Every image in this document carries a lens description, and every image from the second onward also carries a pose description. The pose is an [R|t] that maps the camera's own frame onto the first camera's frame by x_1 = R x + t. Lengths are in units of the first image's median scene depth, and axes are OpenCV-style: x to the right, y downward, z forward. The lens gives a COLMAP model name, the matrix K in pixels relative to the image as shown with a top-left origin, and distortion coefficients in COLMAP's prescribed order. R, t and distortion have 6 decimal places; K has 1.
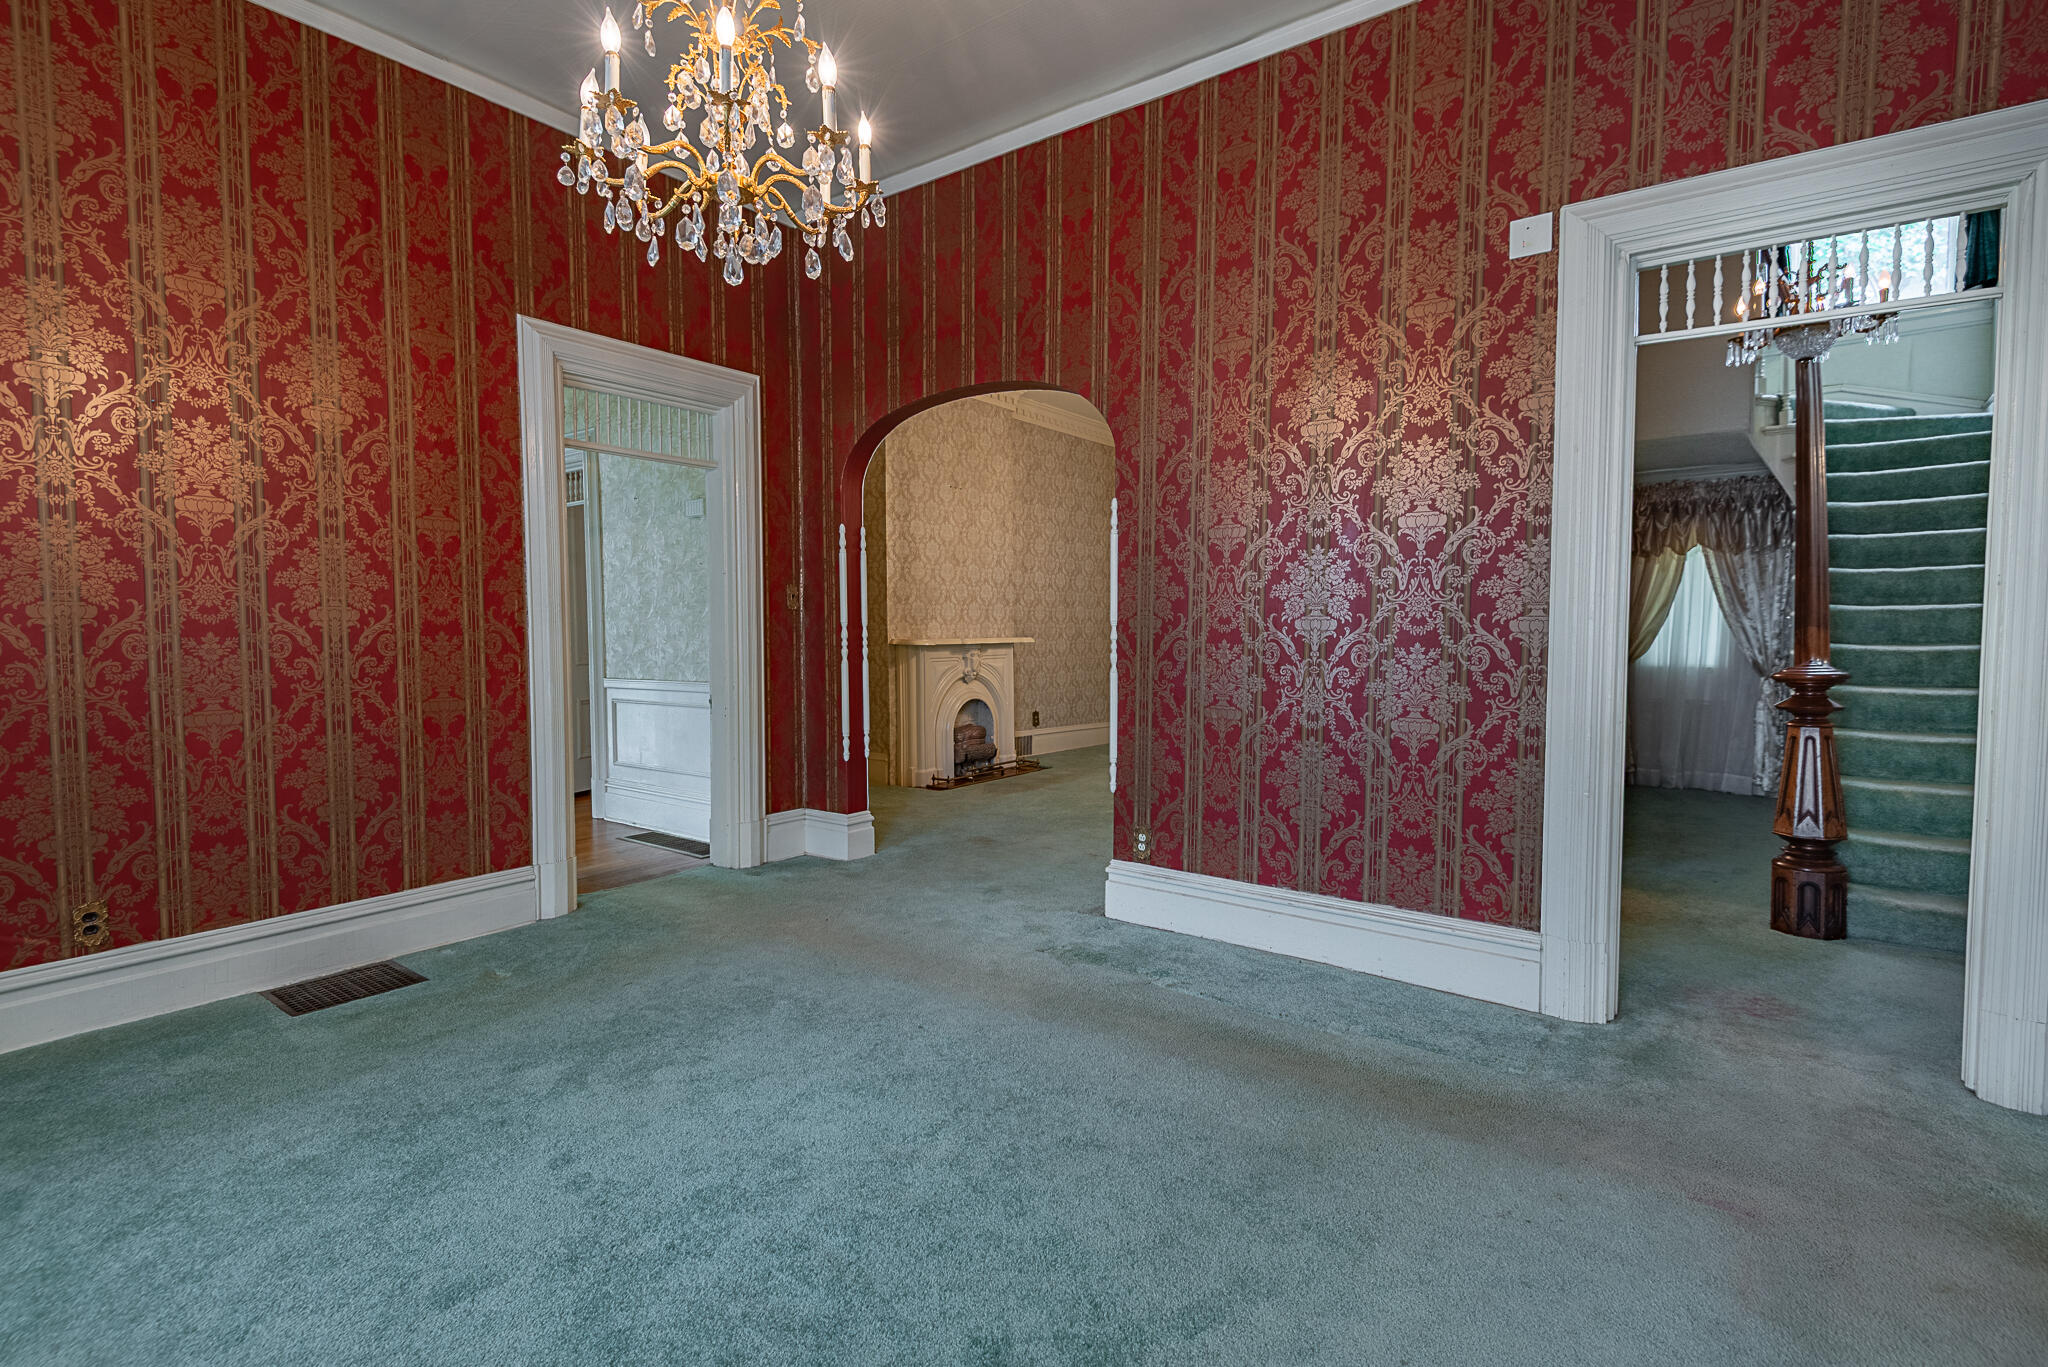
lens RADIAL K [[937.5, 0, 1008.3], [0, 937.5, 687.1], [0, 0, 1]] dist [0.024424, -0.013403]
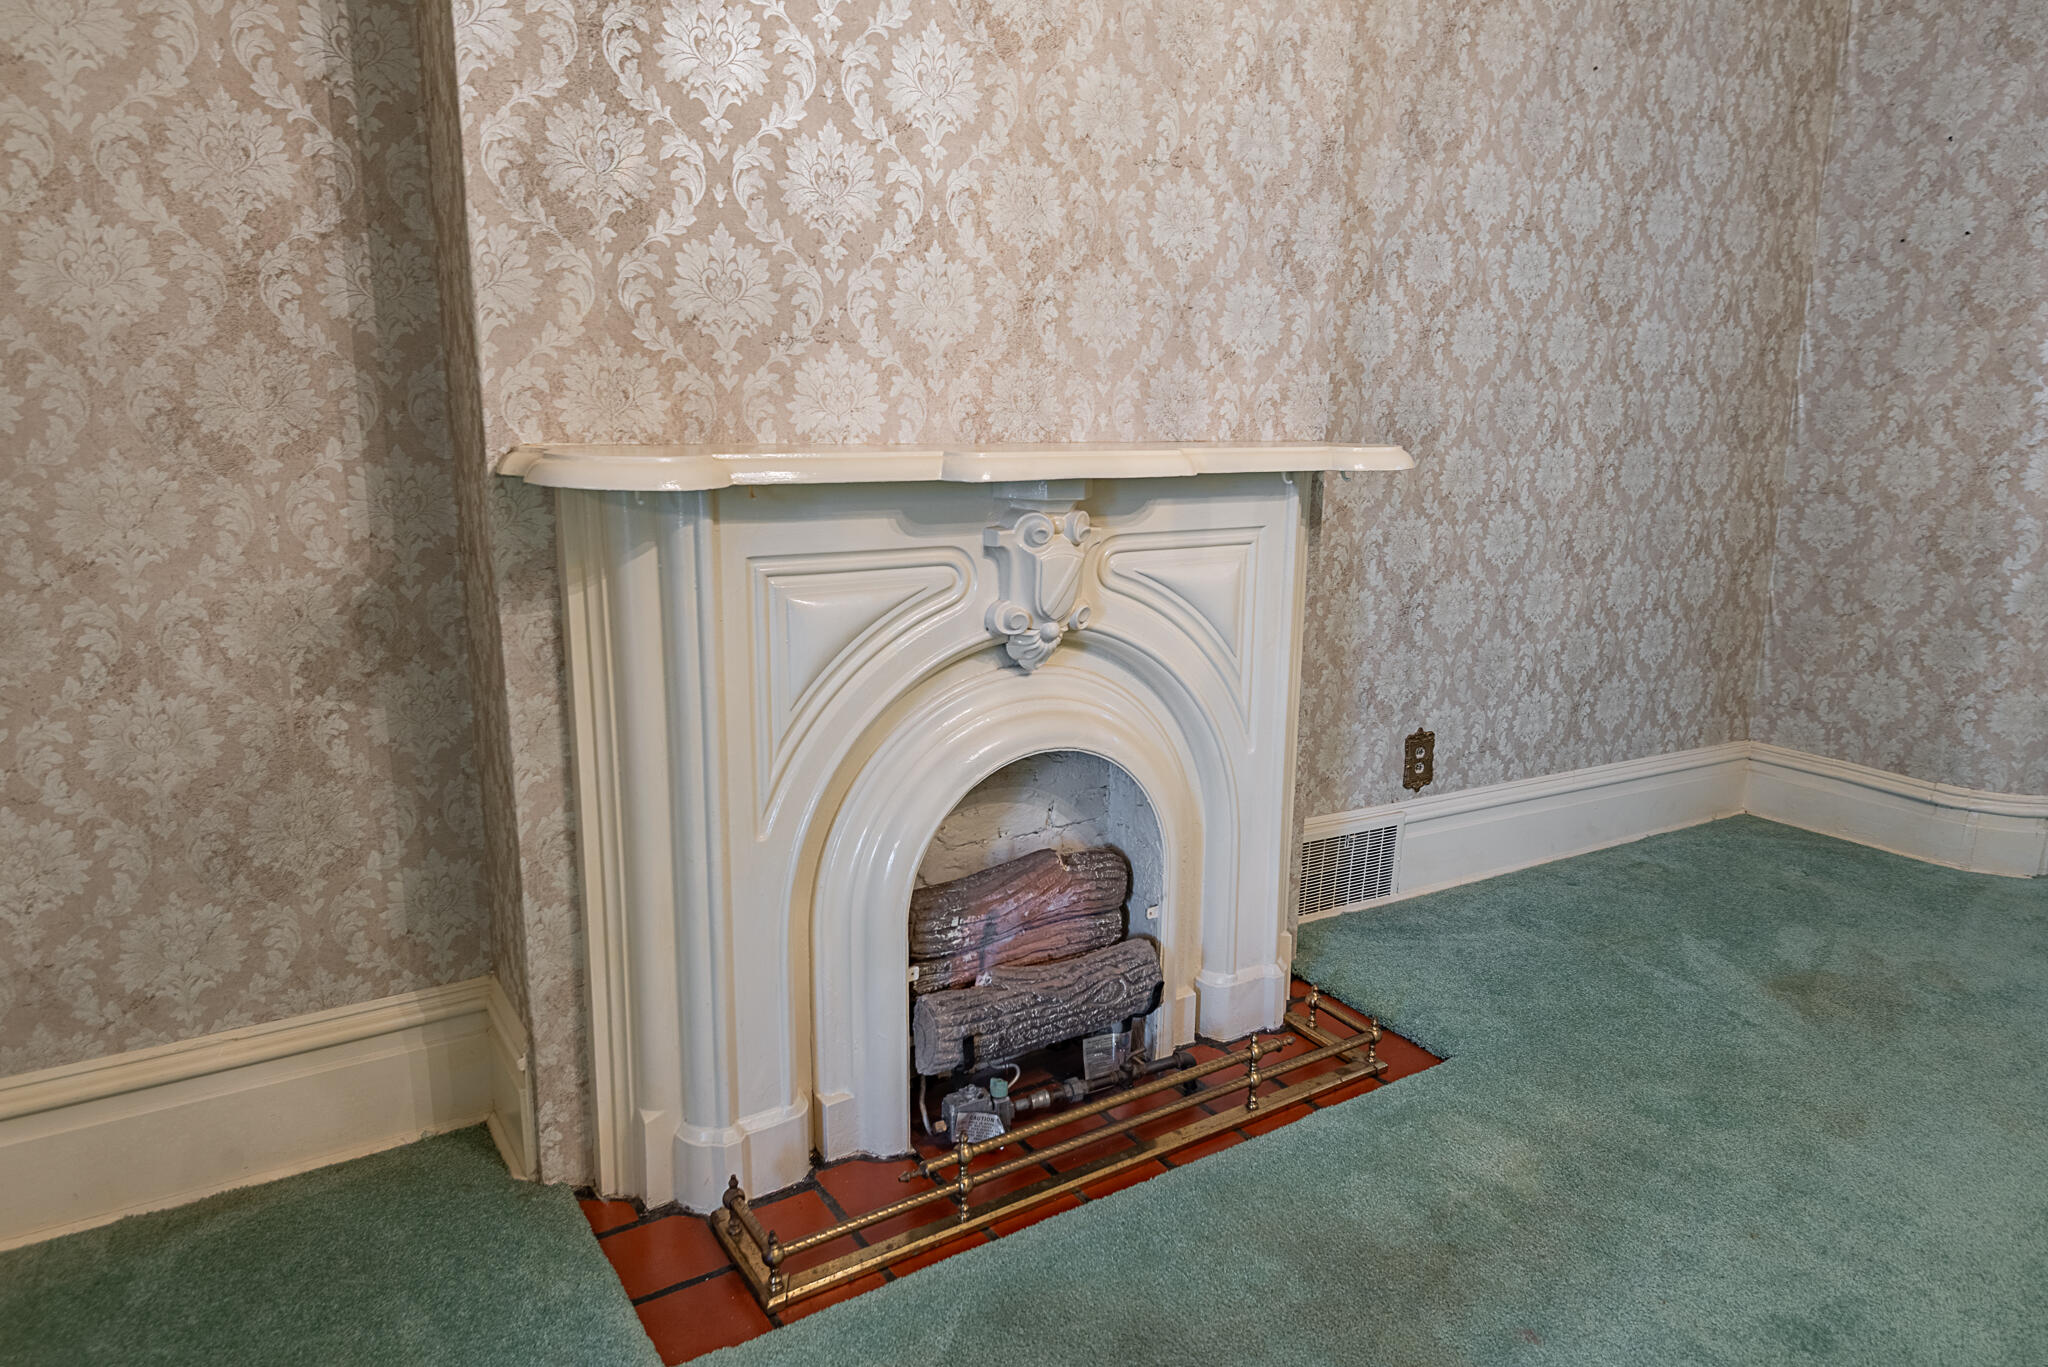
lens RADIAL K [[1293.4, 0, 1021.3], [0, 1293.4, 676.2], [0, 0, 1]] dist [0.004385, 0.000344]
pose [[0.940439, 0.085517, -0.329031, 0.047895], [-0.036871, 0.987793, 0.151346, -0.045075], [0.337957, -0.130200, 0.932112, 0.733477]]
